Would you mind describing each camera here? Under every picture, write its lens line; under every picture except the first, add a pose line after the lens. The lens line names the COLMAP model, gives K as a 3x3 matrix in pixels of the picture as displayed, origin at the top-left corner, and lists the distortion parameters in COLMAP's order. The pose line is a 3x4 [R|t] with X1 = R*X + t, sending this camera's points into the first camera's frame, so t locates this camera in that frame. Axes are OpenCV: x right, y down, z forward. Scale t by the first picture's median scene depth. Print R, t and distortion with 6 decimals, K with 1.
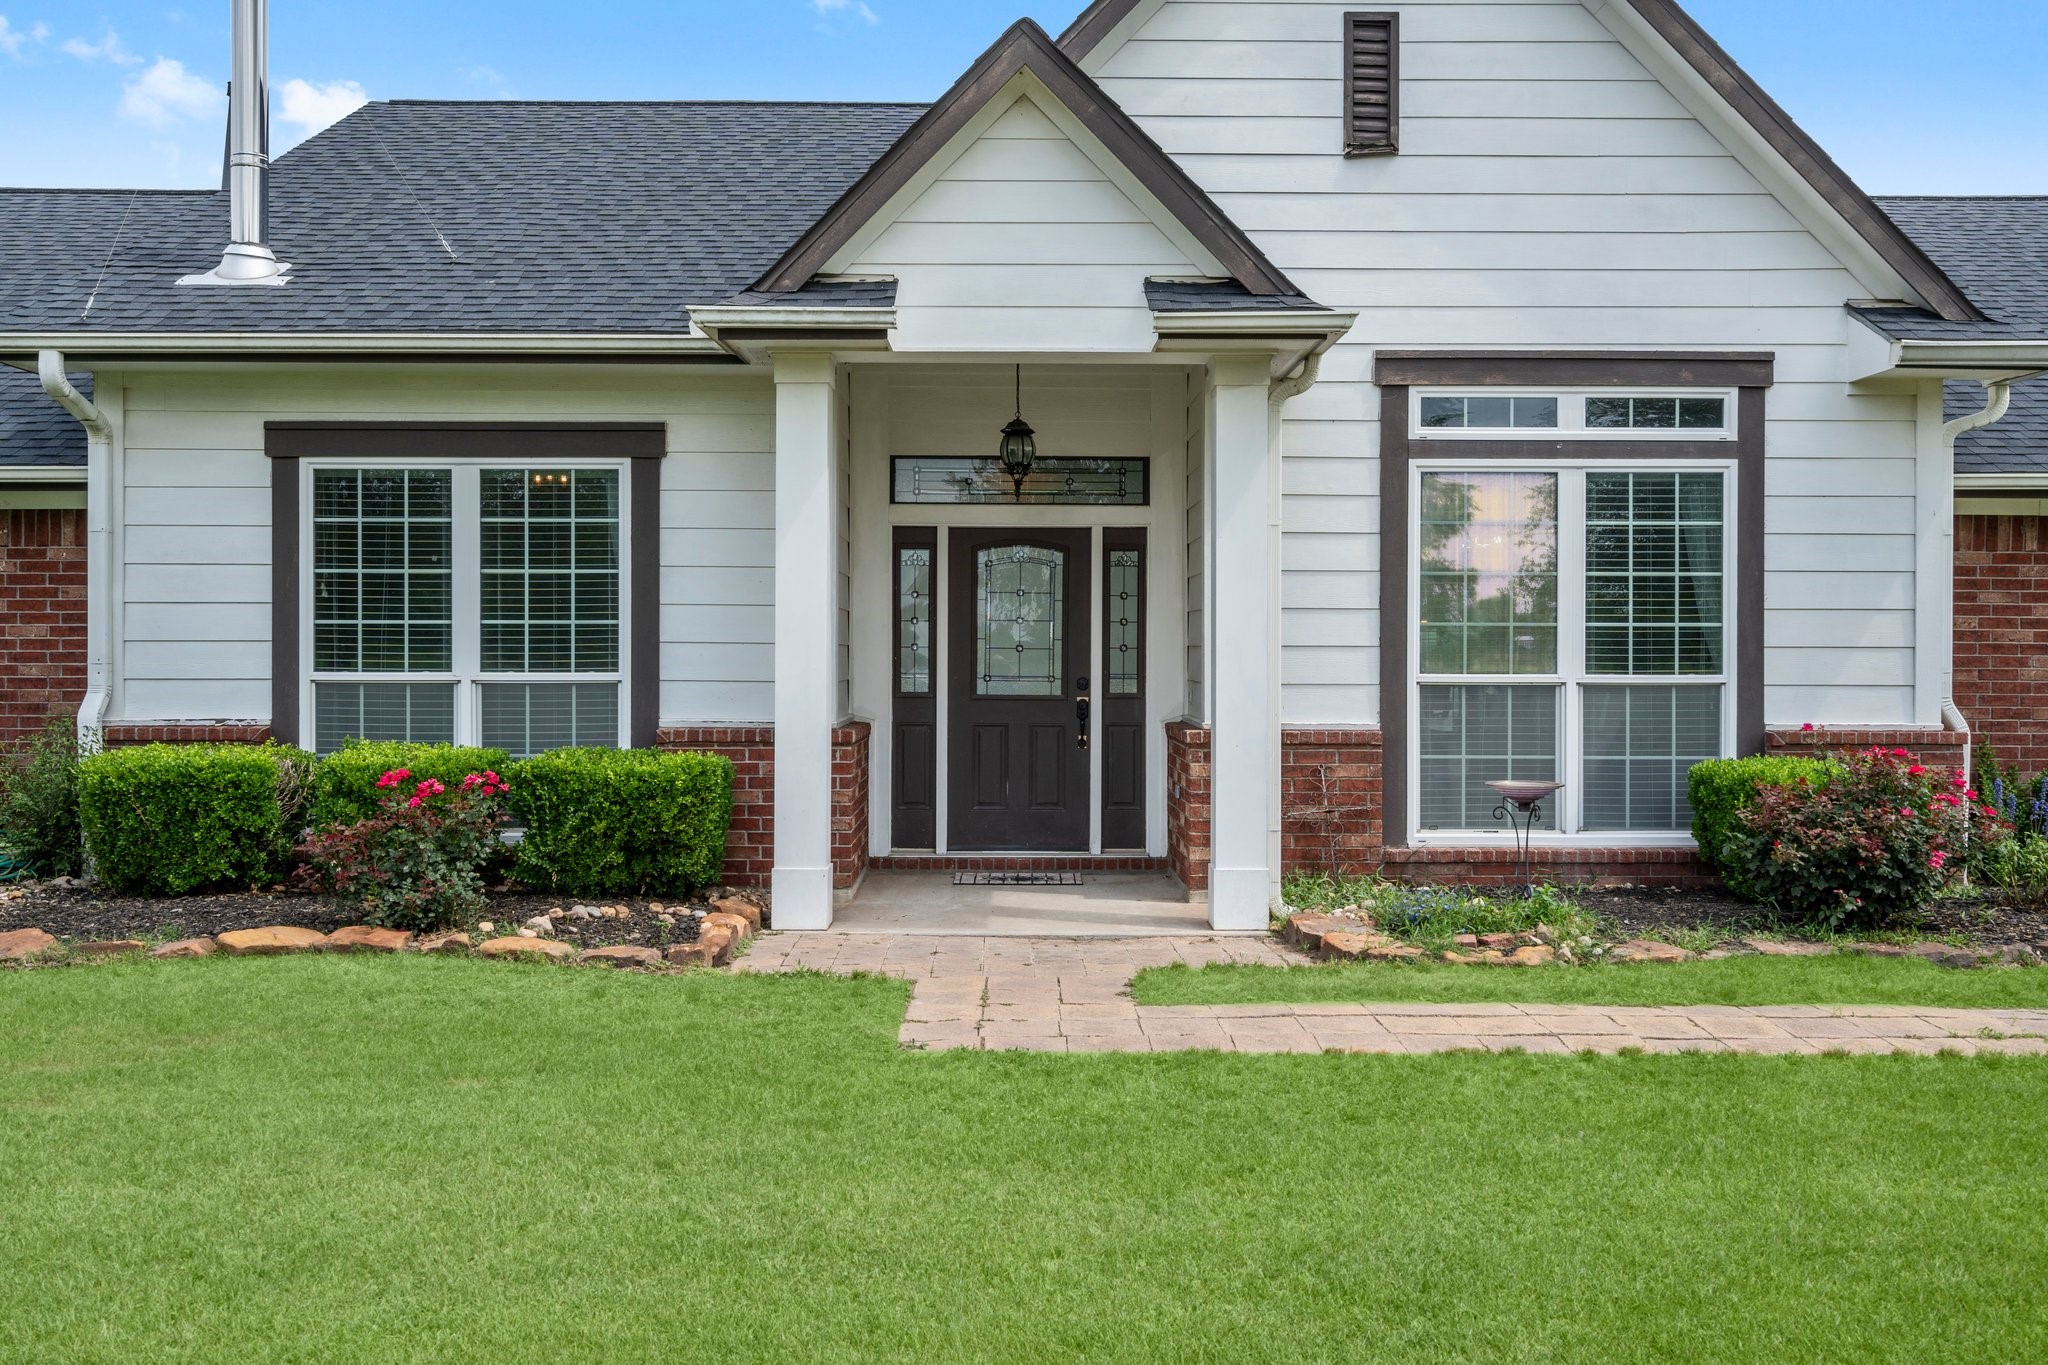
lens RADIAL K [[1885.9, 0, 1021.2], [0, 1885.9, 666.8], [0, 0, 1]] dist [-0.000909, 0.000000]
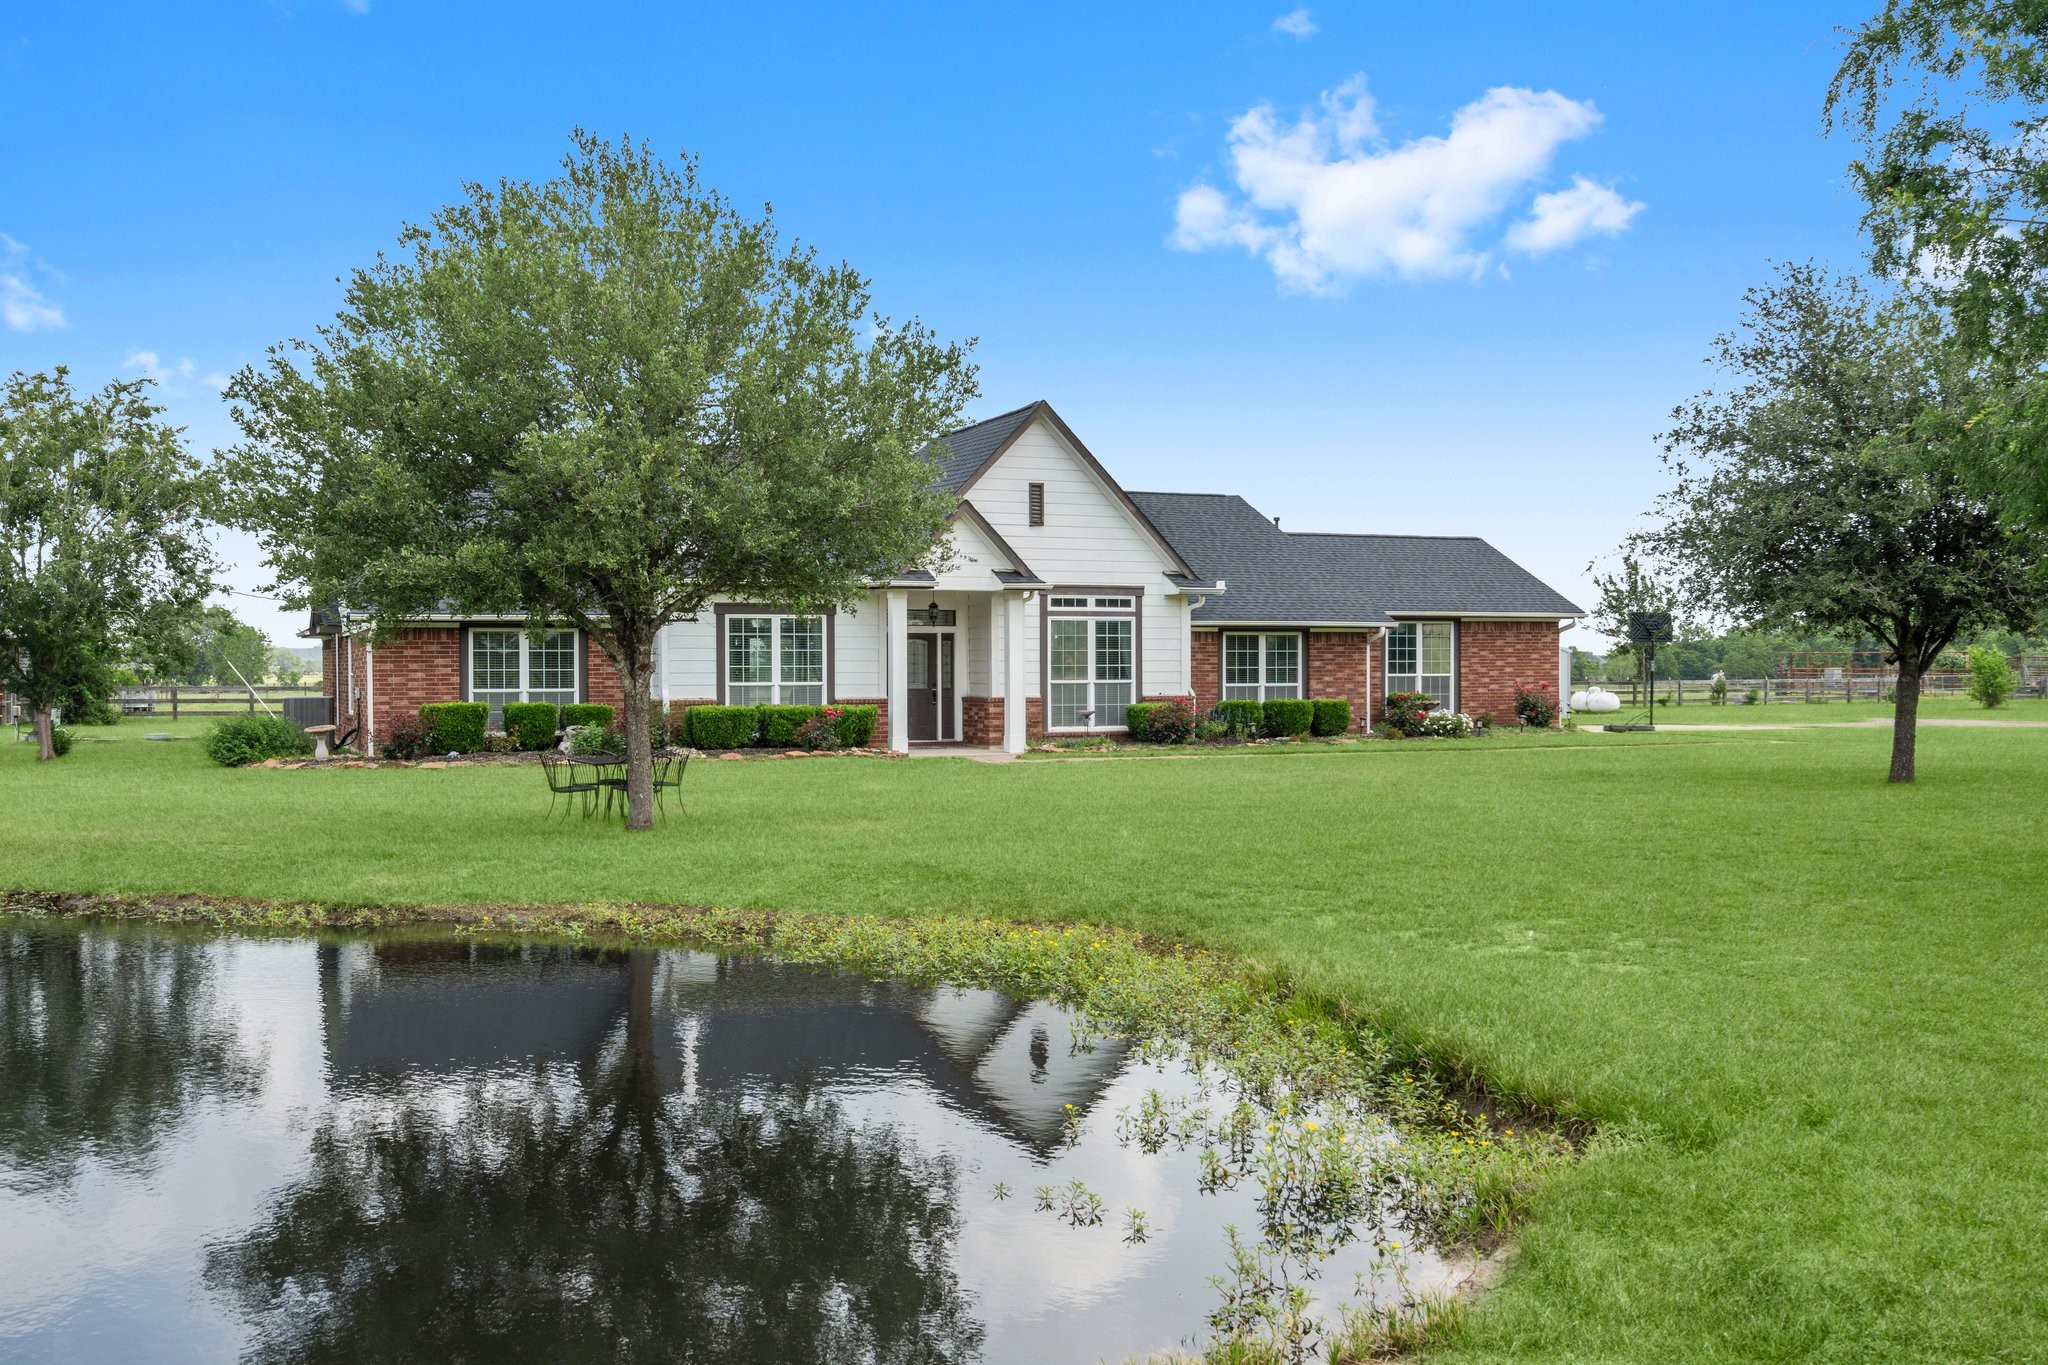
lens RADIAL K [[1890.5, 0, 1024.5], [0, 1890.5, 684.8], [0, 0, 1]] dist [0.001219, 0.000000]
pose [[0.919713, -0.008804, 0.392492, -1.154510], [0.007907, 0.999961, 0.003901, -0.001873], [-0.392511, -0.000484, 0.919747, -2.079792]]
